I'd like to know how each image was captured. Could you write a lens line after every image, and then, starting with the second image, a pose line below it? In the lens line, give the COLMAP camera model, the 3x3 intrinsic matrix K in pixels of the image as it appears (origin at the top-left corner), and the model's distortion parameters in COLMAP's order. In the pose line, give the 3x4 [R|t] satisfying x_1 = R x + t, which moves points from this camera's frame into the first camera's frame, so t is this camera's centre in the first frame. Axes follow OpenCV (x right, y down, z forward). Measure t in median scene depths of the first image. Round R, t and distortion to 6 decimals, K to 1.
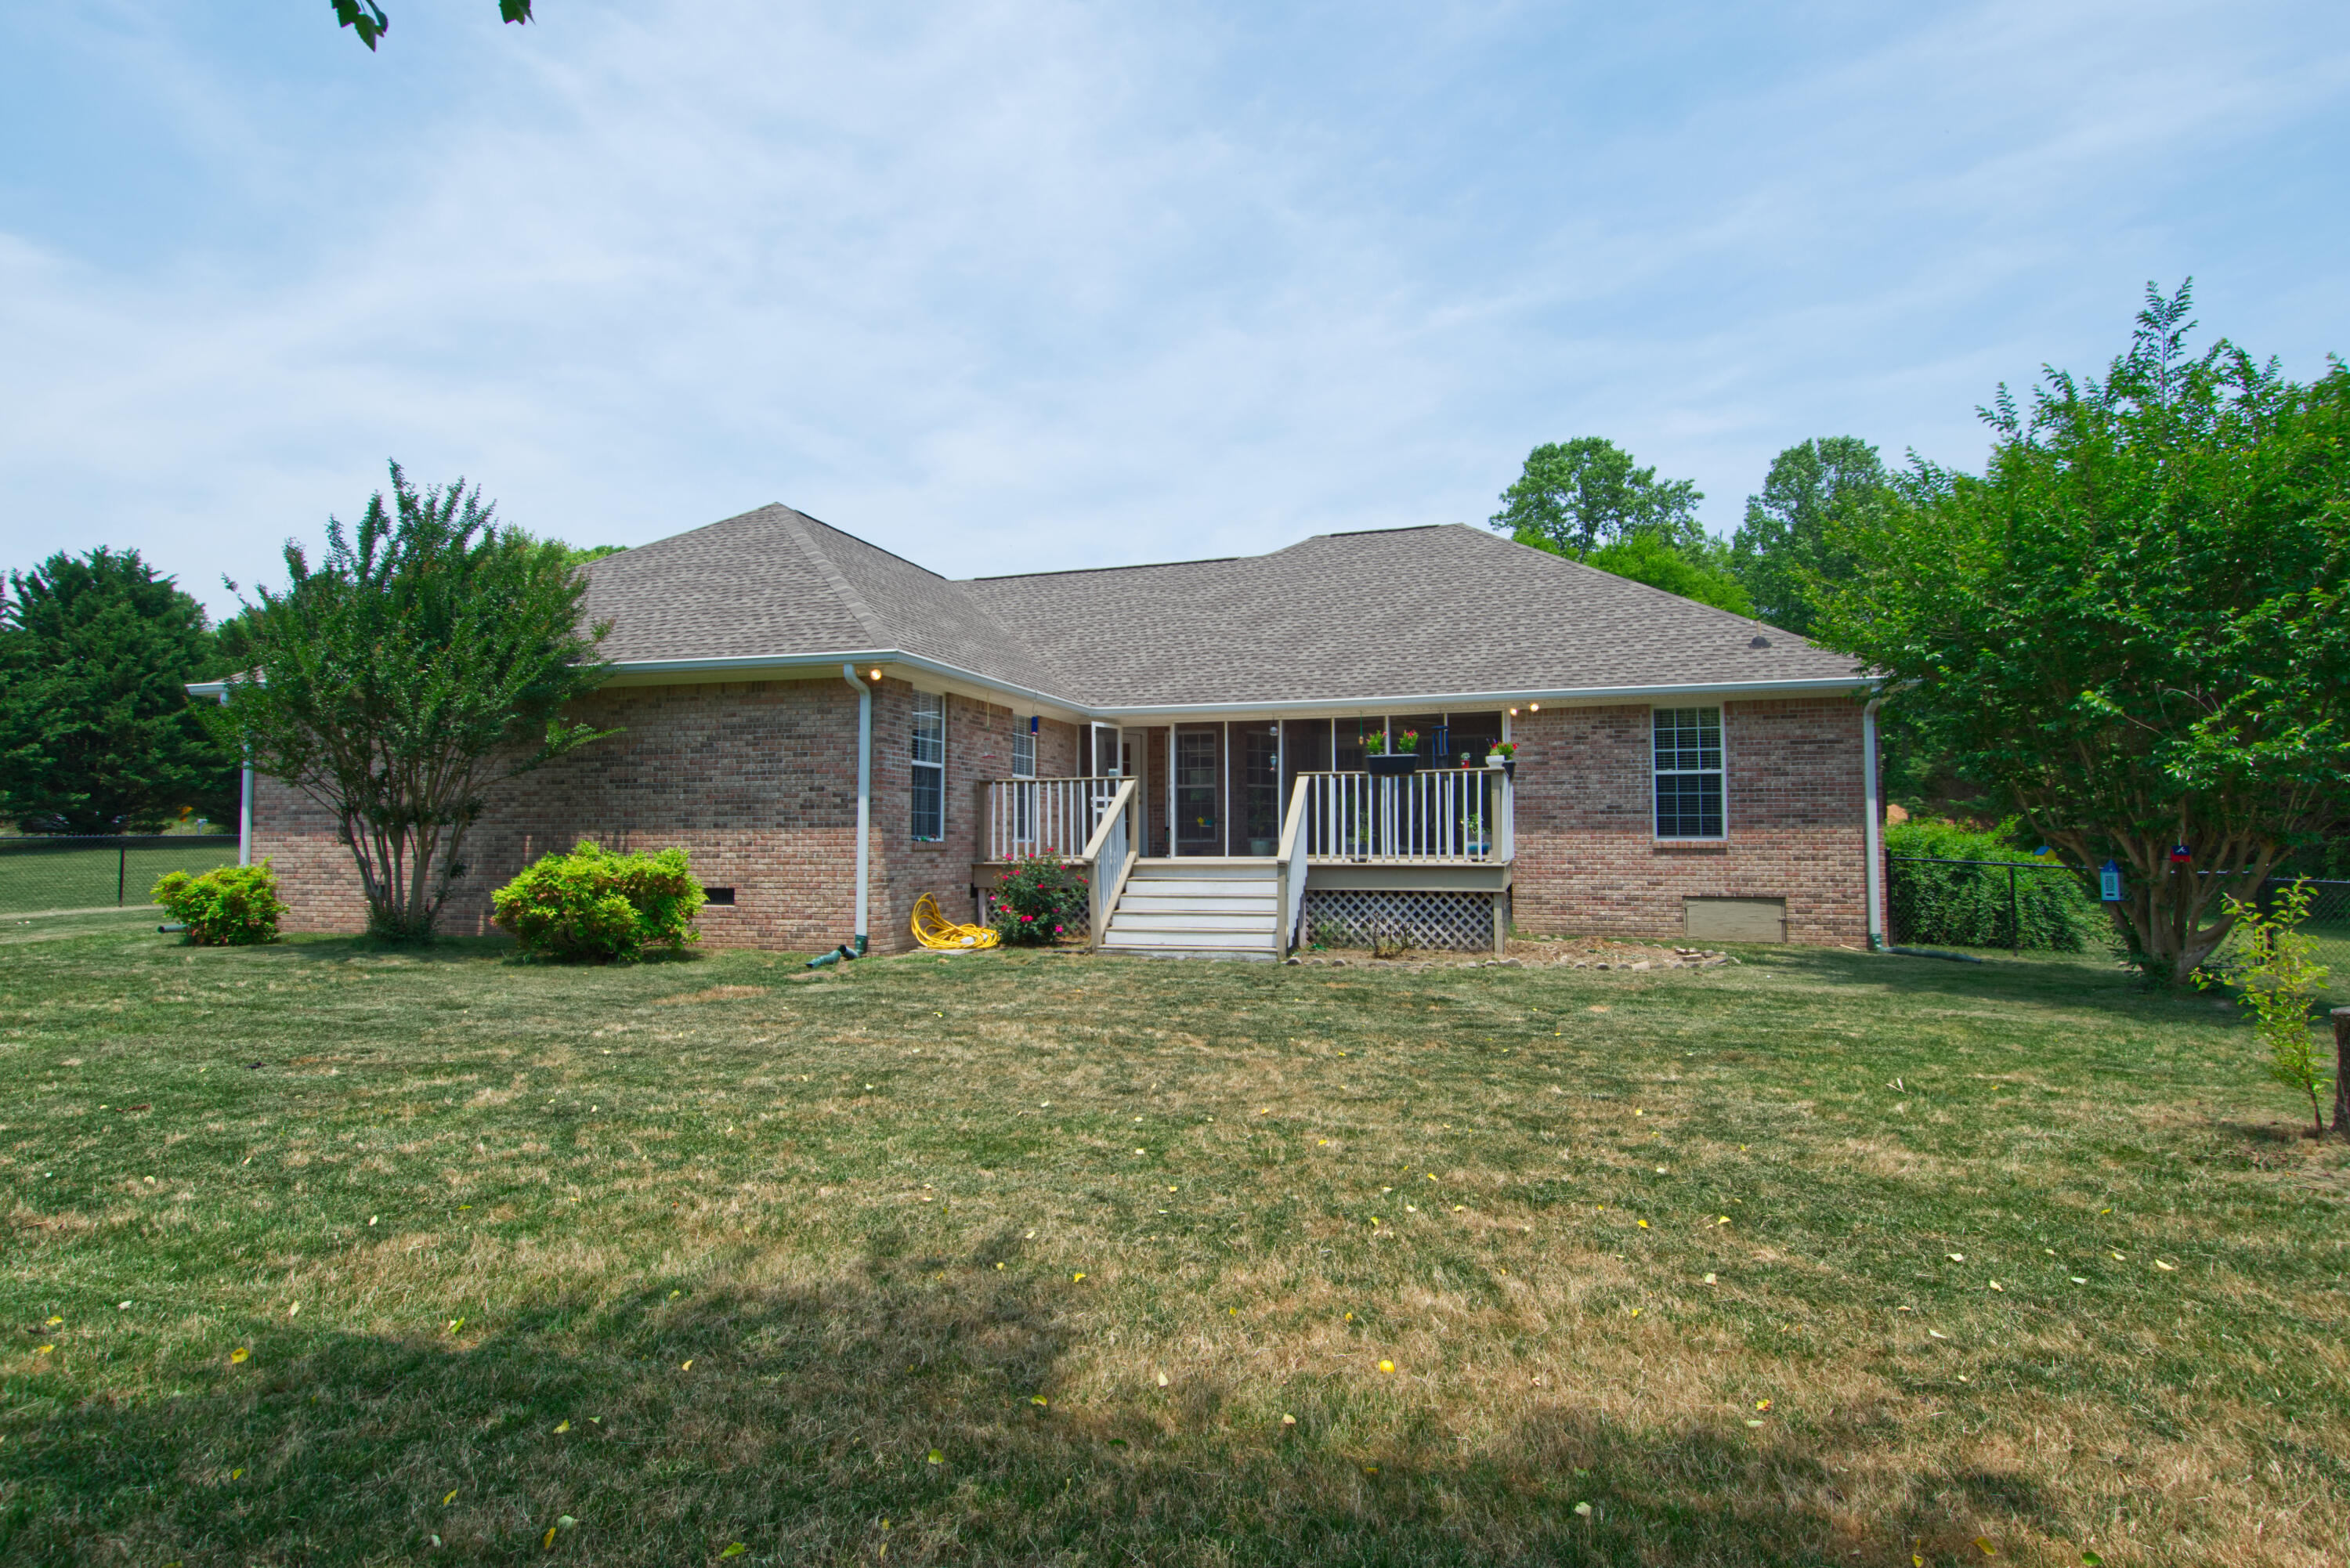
lens RADIAL K [[1229.2, 0, 1170.7], [0, 1229.2, 780.1], [0, 0, 1]] dist [0.019868, -0.002679]
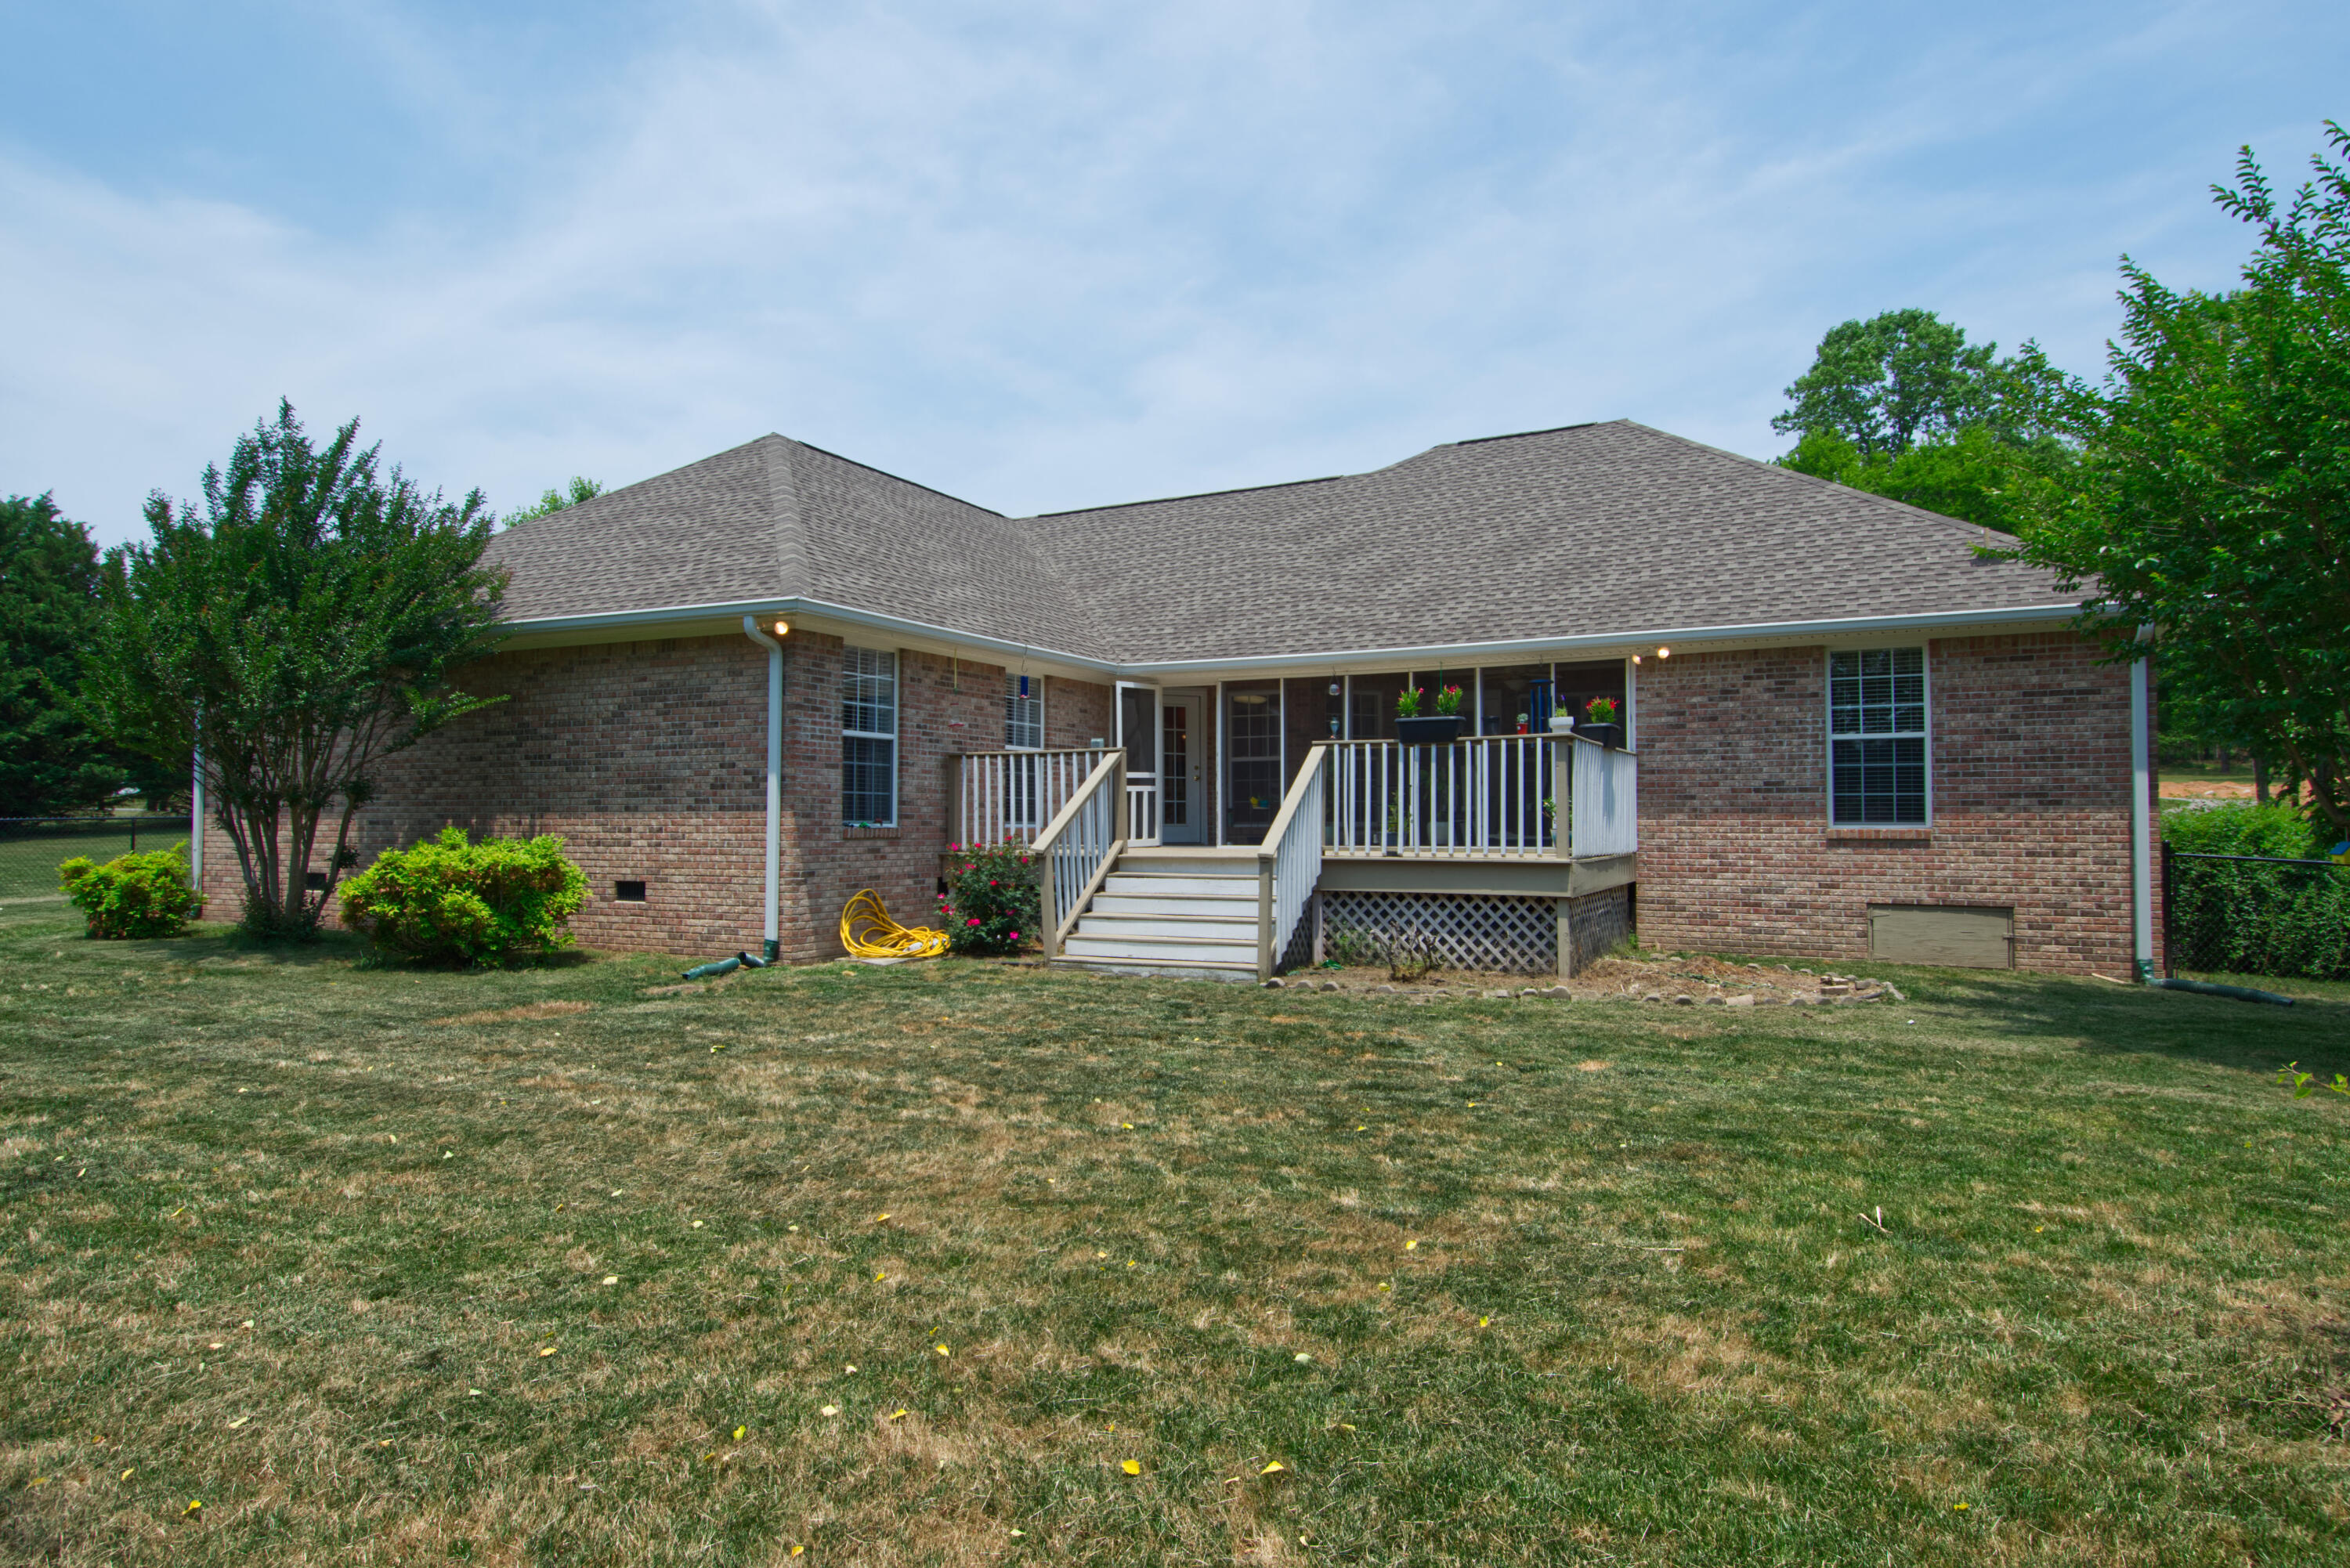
lens RADIAL K [[1394.6, 0, 1179.1], [0, 1394.6, 788.7], [0, 0, 1]] dist [0.032145, -0.012343]
pose [[0.984073, -0.001842, -0.177756, 0.175546], [0.006904, 0.999588, 0.027860, -0.001493], [0.177632, -0.028643, 0.983680, 0.103882]]
